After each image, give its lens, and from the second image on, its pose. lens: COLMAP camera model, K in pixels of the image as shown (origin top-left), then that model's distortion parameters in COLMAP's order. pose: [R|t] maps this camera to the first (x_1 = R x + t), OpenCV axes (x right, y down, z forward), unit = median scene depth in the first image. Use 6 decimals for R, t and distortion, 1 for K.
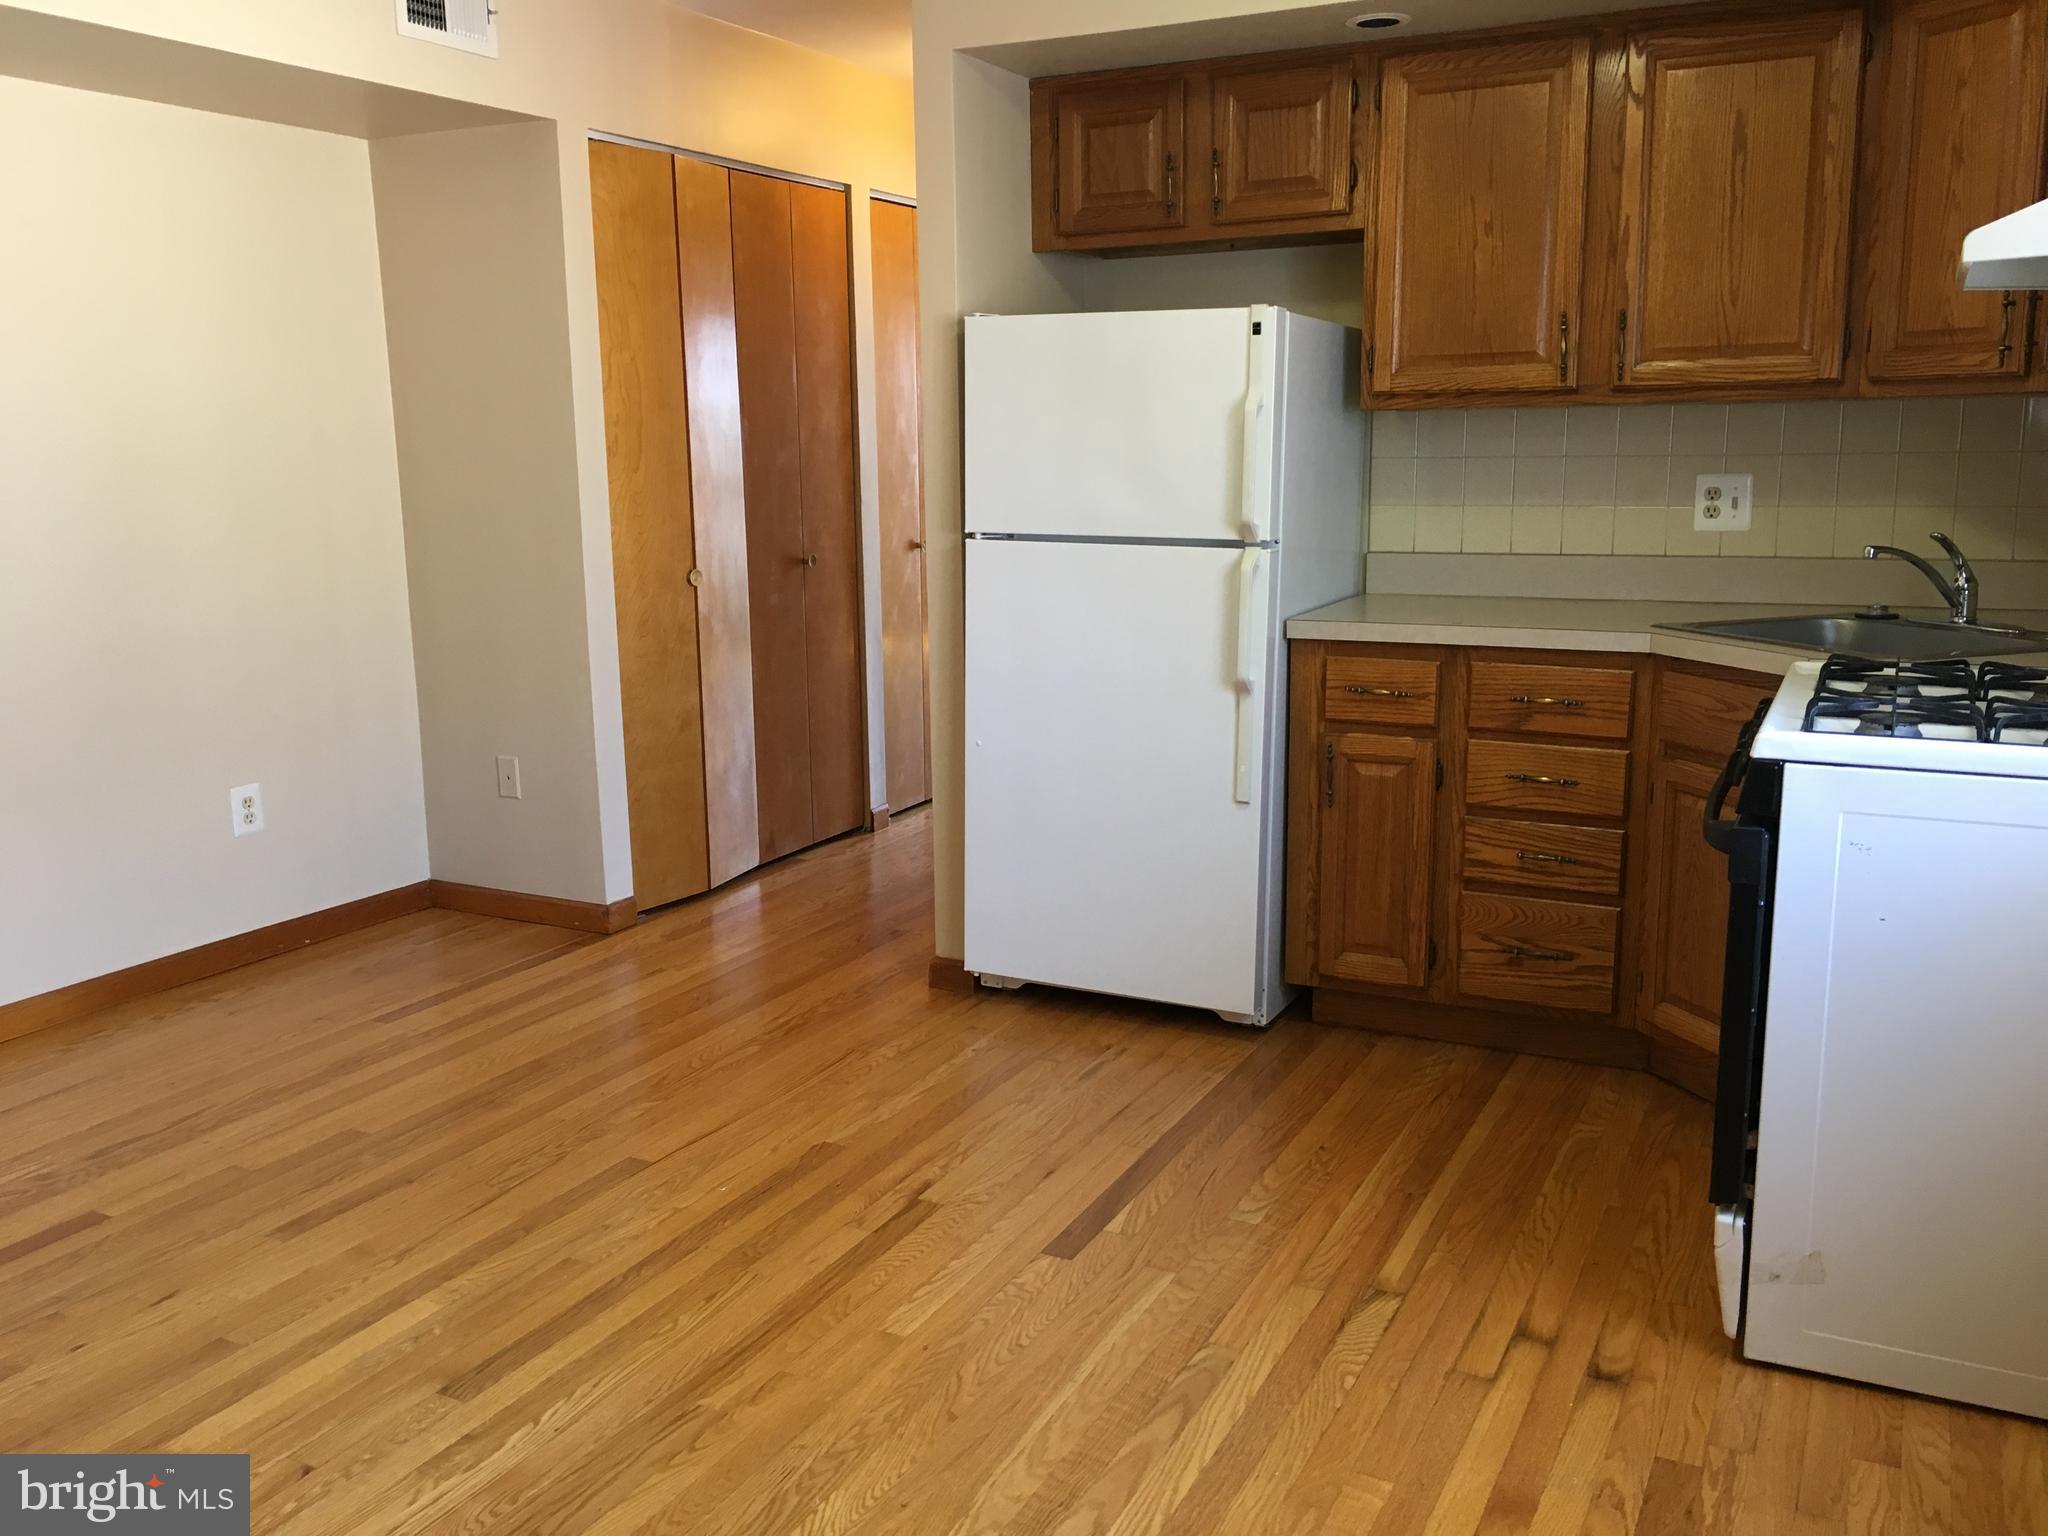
lens RADIAL K [[1751.8, 0, 1024.0], [0, 1751.8, 768.0], [0, 0, 1]] dist [0.083998, -0.095196]
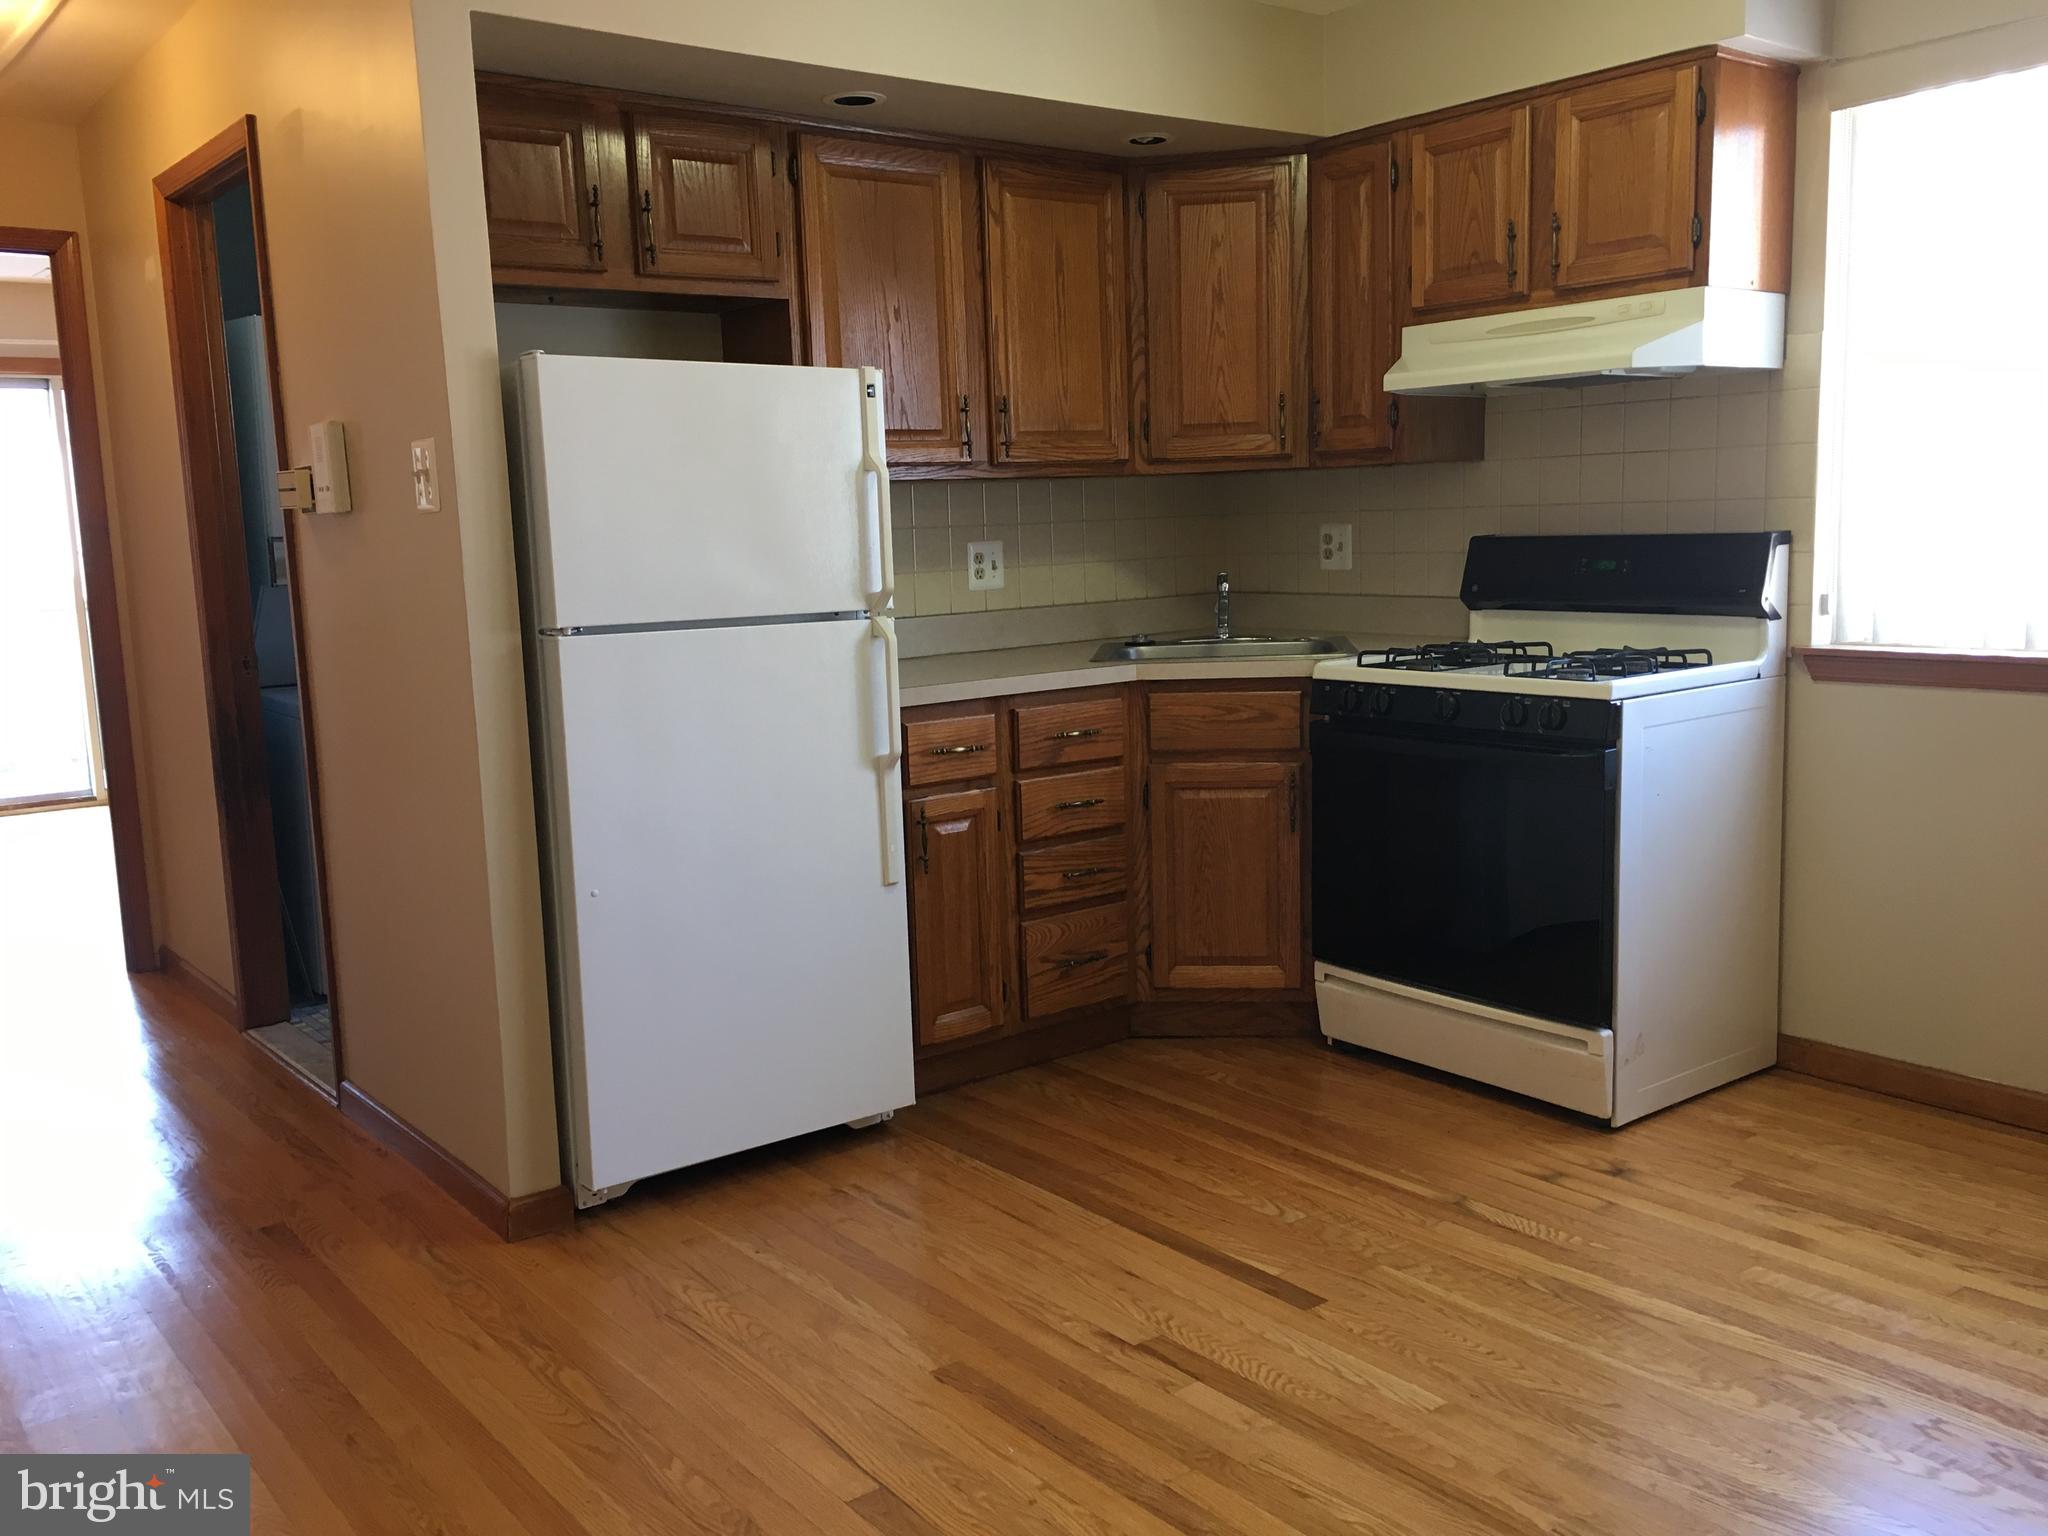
lens RADIAL K [[1751.8, 0, 1024.0], [0, 1751.8, 768.0], [0, 0, 1]] dist [0.083998, -0.095196]
pose [[0.427539, -0.133177, 0.894133, -0.719518], [0.199116, 0.978671, 0.050559, -0.079396], [-0.881795, 0.156421, 0.444938, 0.530052]]
